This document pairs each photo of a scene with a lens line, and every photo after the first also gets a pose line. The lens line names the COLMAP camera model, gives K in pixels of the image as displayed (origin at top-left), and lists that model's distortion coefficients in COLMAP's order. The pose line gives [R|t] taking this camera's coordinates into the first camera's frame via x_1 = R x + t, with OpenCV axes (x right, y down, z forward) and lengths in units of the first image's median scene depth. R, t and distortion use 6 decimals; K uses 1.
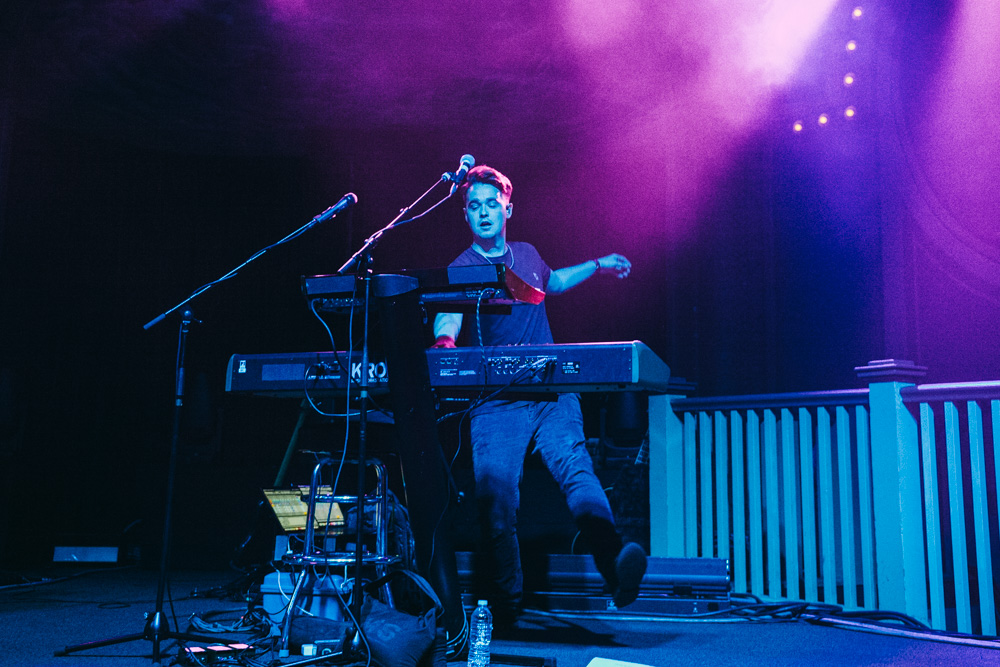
lens RADIAL K [[1322.0, 0, 528.2], [0, 1322.0, 265.5], [0, 0, 1]] dist [0.104825, 0.000000]
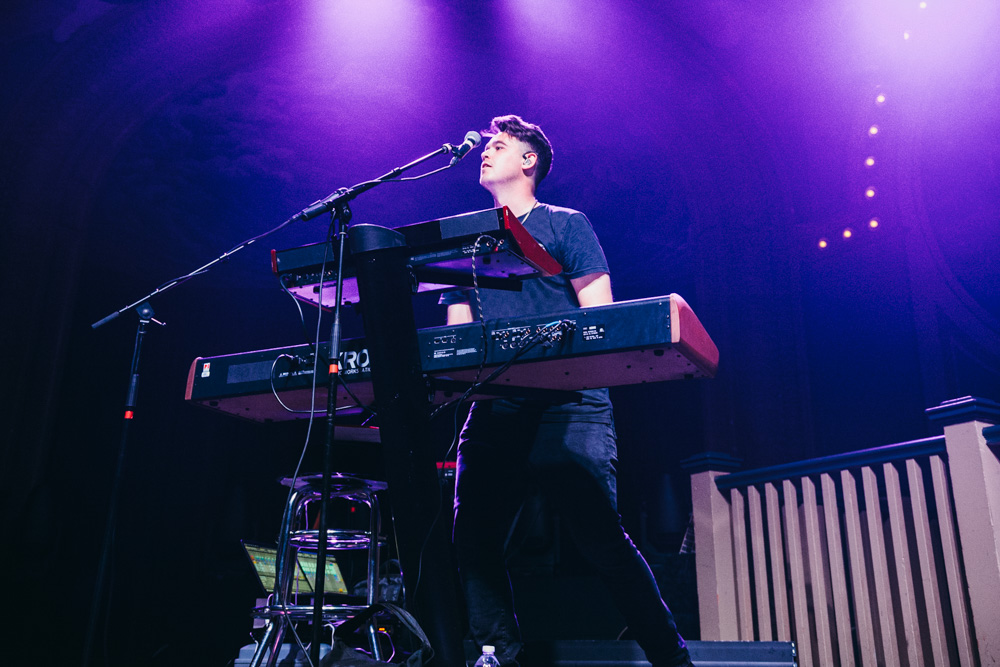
lens RADIAL K [[1093.4, 0, 525.1], [0, 1093.4, 267.2], [0, 0, 1]] dist [0.070093, 0.000000]
pose [[0.998667, -0.025905, -0.044648, 0.019593], [0.017061, 0.981993, -0.188147, 0.146322], [0.048718, 0.187135, 0.981125, 0.313997]]
